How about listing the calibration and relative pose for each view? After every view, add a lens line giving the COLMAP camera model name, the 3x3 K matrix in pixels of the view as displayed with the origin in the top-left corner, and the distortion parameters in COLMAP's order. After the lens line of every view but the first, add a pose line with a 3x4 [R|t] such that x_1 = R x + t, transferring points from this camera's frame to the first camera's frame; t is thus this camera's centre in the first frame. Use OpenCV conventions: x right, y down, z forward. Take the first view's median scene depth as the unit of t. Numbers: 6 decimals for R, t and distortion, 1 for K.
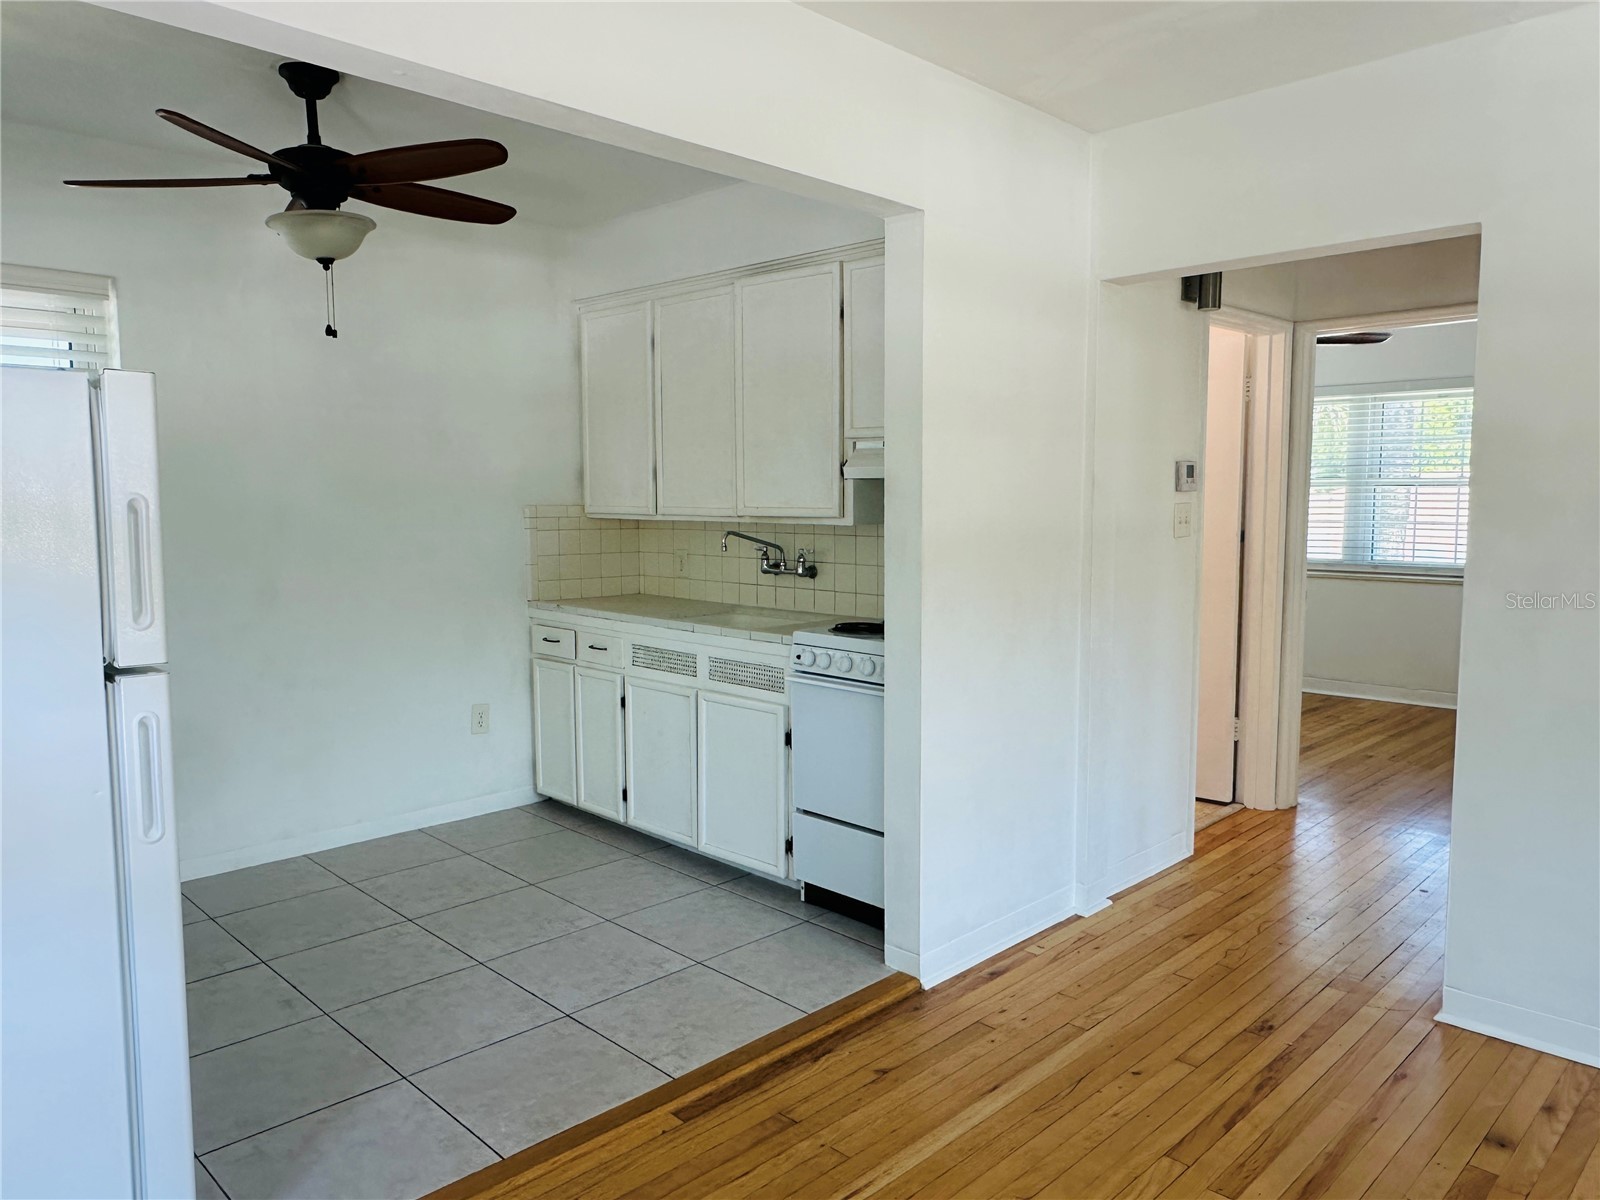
lens RADIAL K [[1115.1, 0, 800.0], [0, 1115.1, 600.0], [0, 0, 1]] dist [-0.000698, -0.002005]
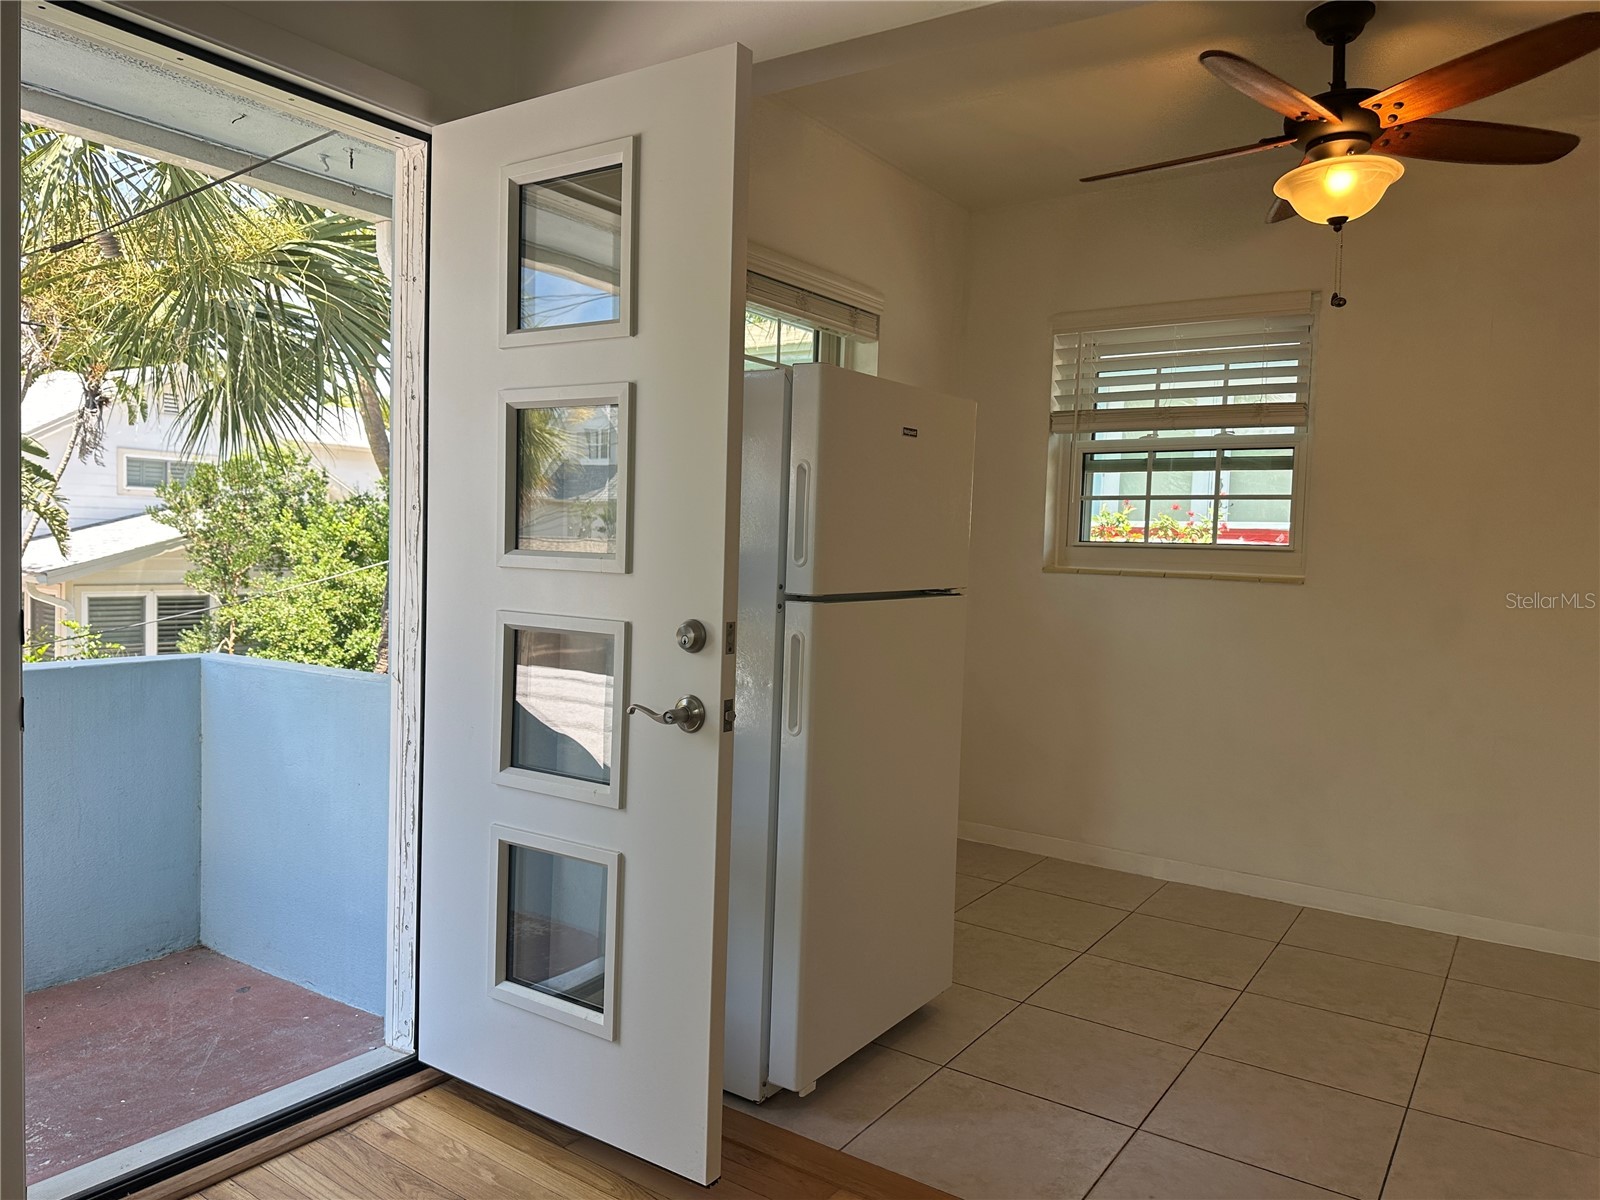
lens RADIAL K [[1137.9, 0, 803.9], [0, 1137.9, 595.6], [0, 0, 1]] dist [0.068909, -0.094819]
pose [[0.189945, 0.052982, -0.980364, 0.327180], [-0.122026, 0.992074, 0.029973, 0.010449], [0.974182, 0.113936, 0.194904, 0.362911]]
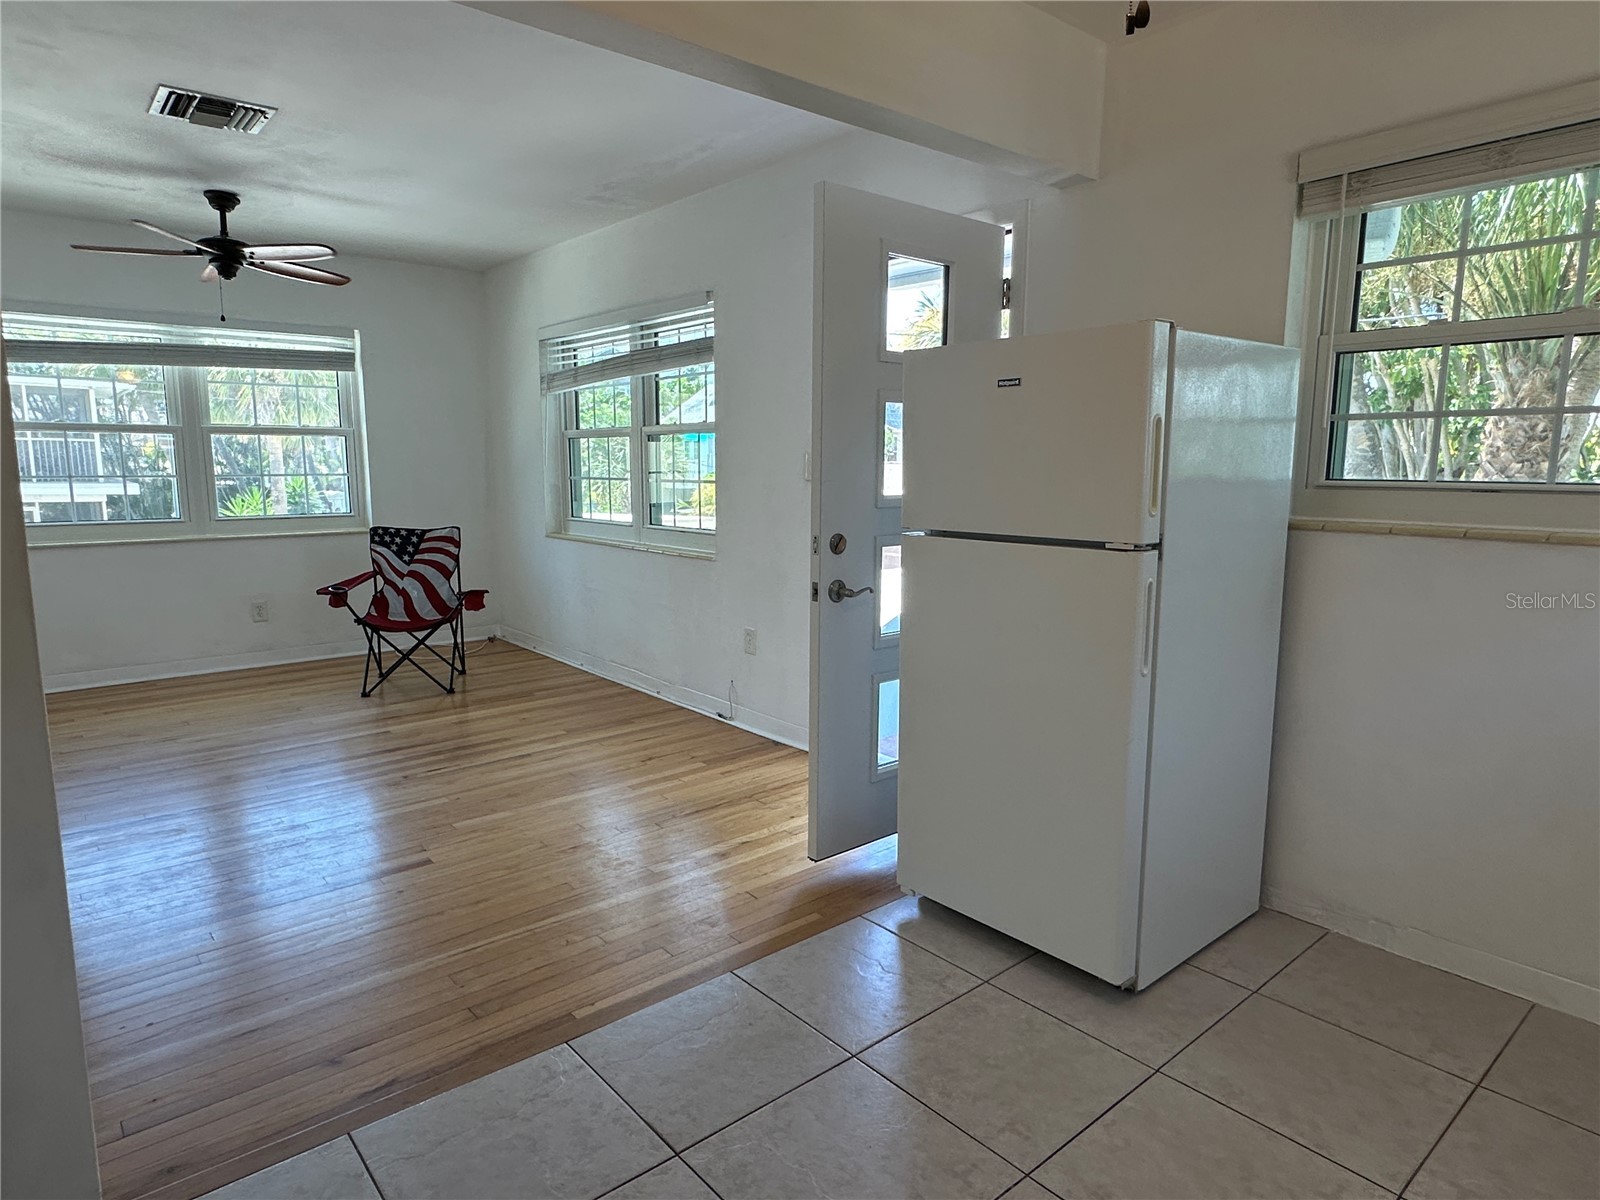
lens RADIAL K [[937.7, 0, 792.9], [0, 937.7, 601.9], [0, 0, 1]] dist [-0.001403, 0.000609]
pose [[-0.996000, -0.015519, 0.087992, -0.257904], [0.006170, 0.970504, 0.241005, -0.084403], [-0.089137, 0.240584, -0.966527, 1.167067]]
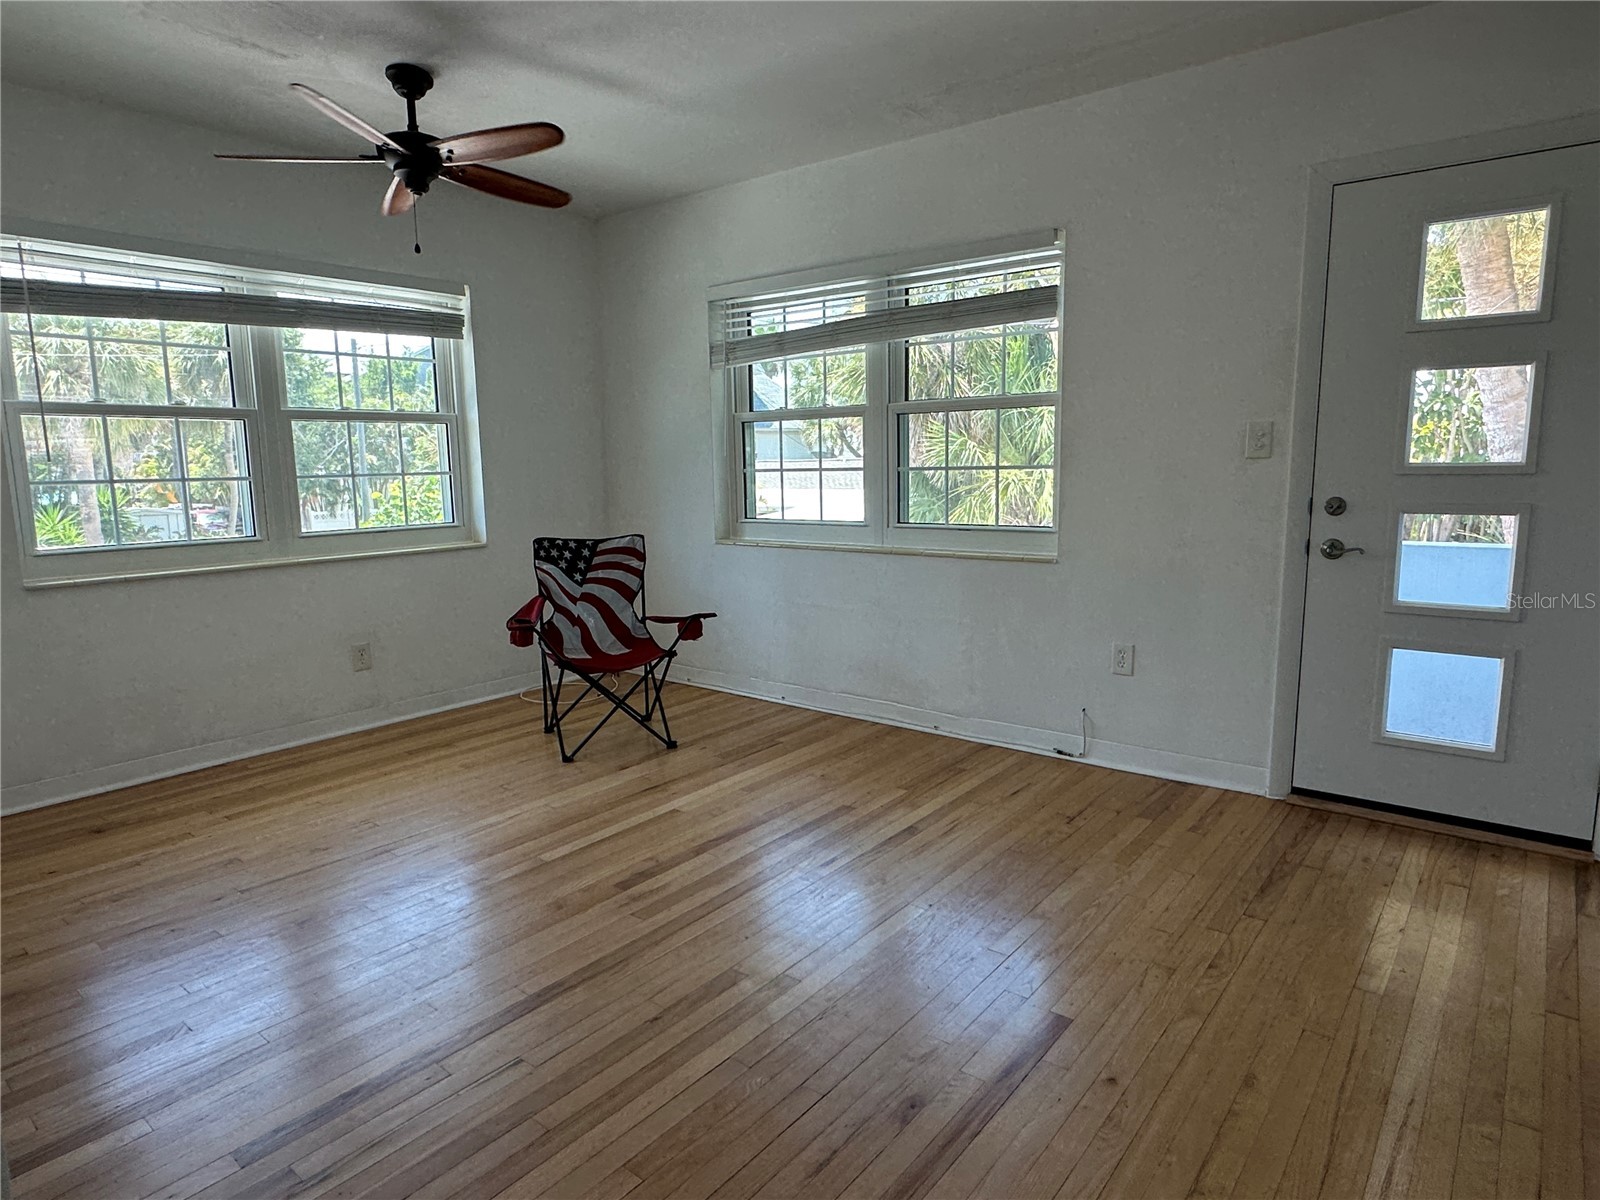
lens RADIAL K [[935.8, 0, 800.0], [0, 935.8, 600.0], [0, 0, 1]] dist [-0.003002, -0.000406]
pose [[-0.993757, 0.032793, -0.106634, 0.332978], [0.006389, 0.970983, 0.239062, -0.043652], [0.111379, 0.236888, -0.965131, 0.917379]]
